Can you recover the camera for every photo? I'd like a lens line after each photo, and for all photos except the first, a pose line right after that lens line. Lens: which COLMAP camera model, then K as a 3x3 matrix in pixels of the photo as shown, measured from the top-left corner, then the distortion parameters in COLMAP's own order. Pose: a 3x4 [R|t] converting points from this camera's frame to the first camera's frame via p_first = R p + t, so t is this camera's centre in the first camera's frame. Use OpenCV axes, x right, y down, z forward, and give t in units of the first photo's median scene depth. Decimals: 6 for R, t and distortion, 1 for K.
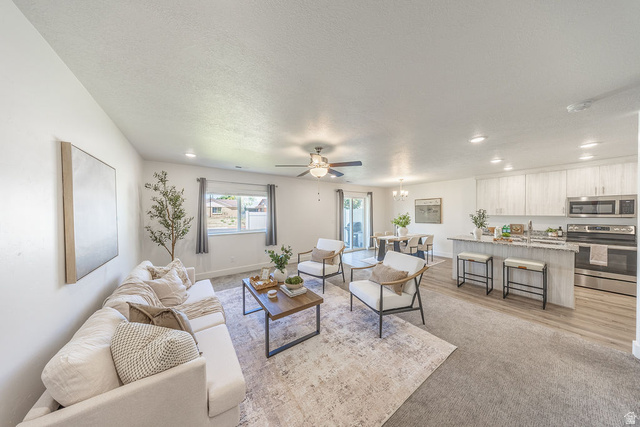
lens RADIAL K [[183.5, 0, 319.1], [0, 183.5, 215.1], [0, 0, 1]] dist [0.000571, 0.000085]
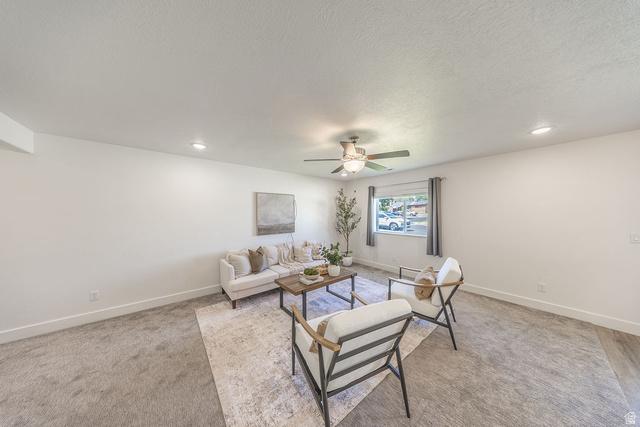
lens RADIAL K [[183.5, 0, 319.1], [0, 183.5, 215.1], [0, 0, 1]] dist [0.000571, 0.000085]
pose [[0.082321, 0.006748, -0.996583, 0.506922], [-0.013338, 0.999895, 0.005669, -0.006508], [0.996517, 0.012826, 0.082402, 0.470449]]
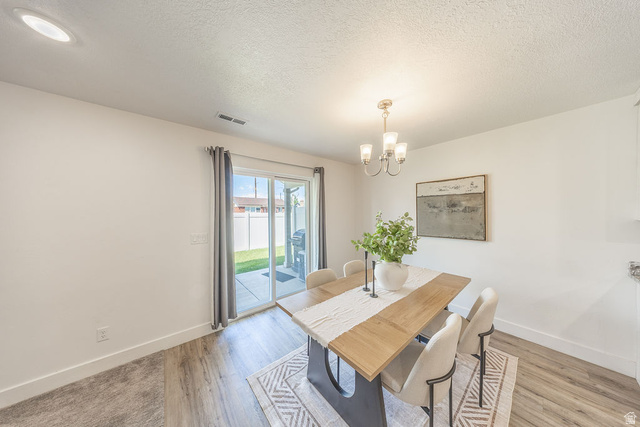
lens RADIAL K [[186.4, 0, 321.1], [0, 186.4, 215.1], [0, 0, 1]] dist [0.000012, 0.000067]
pose [[0.996125, -0.005686, 0.087759, 0.374219], [0.005607, 0.999984, 0.001147, -0.014210], [-0.087764, -0.000651, 0.996141, 0.837521]]
